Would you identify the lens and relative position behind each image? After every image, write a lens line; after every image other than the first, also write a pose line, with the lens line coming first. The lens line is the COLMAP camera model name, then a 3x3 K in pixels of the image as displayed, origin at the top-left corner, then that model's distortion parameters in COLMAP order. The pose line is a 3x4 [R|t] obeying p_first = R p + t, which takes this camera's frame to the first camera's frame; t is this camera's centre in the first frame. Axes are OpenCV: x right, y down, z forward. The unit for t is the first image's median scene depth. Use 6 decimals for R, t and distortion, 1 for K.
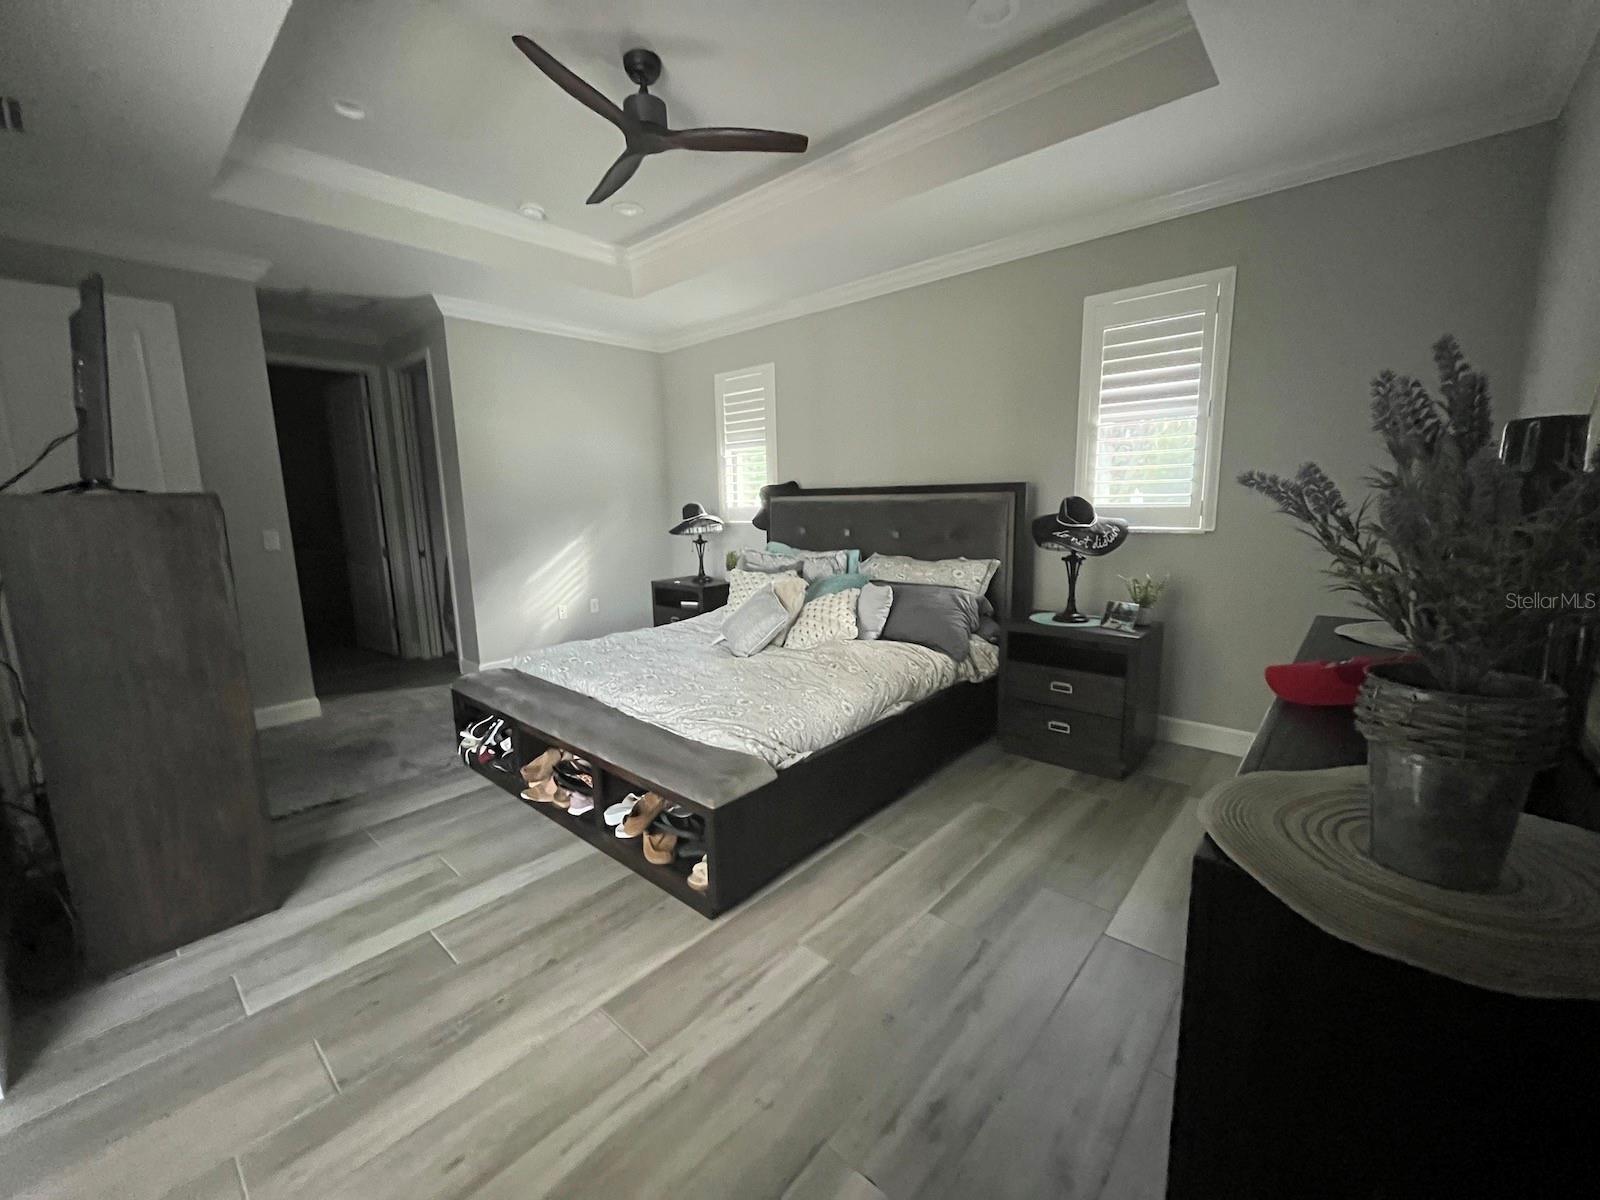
lens RADIAL K [[646.5, 0, 797.4], [0, 646.5, 597.2], [0, 0, 1]] dist [-0.003000, -0.000159]
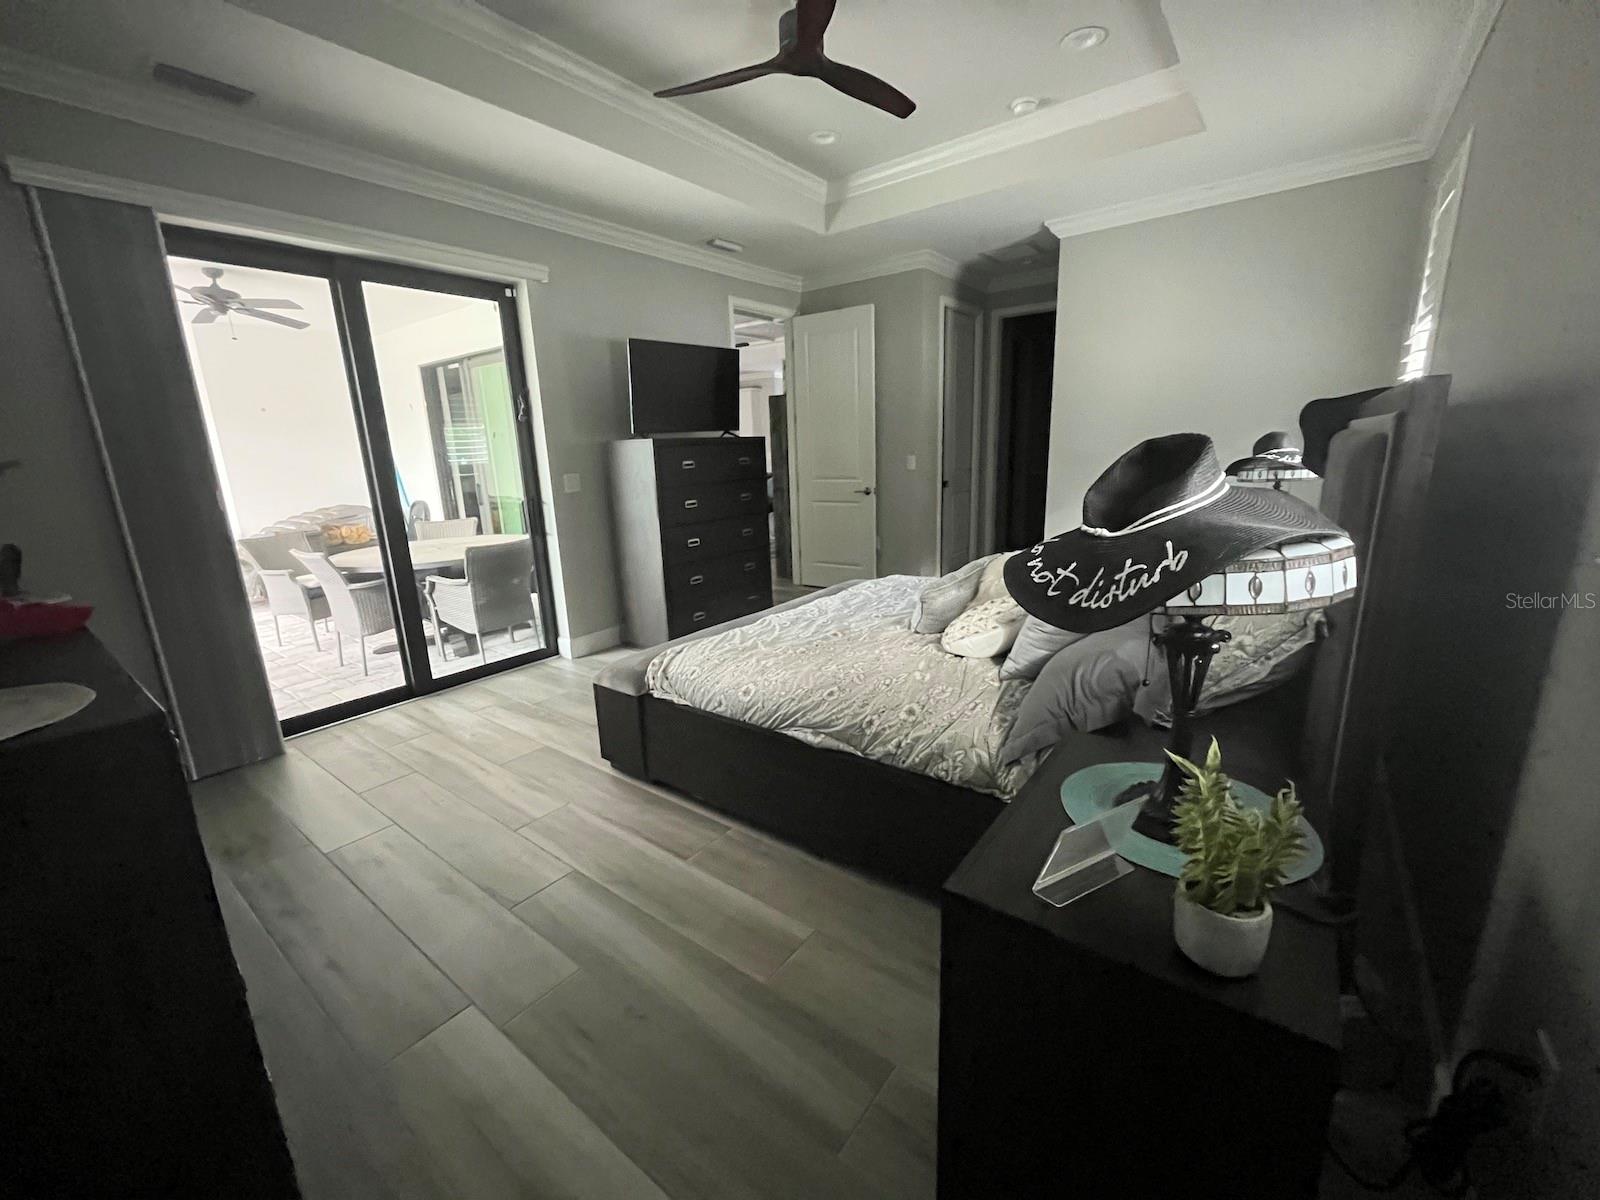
lens RADIAL K [[646.5, 0, 797.4], [0, 646.5, 597.2], [0, 0, 1]] dist [-0.003000, -0.000159]
pose [[0.074883, 0.246397, -0.966272, 0.879006], [-0.121653, 0.964012, 0.236393, -0.161870], [0.989744, 0.099848, 0.102163, 0.960028]]
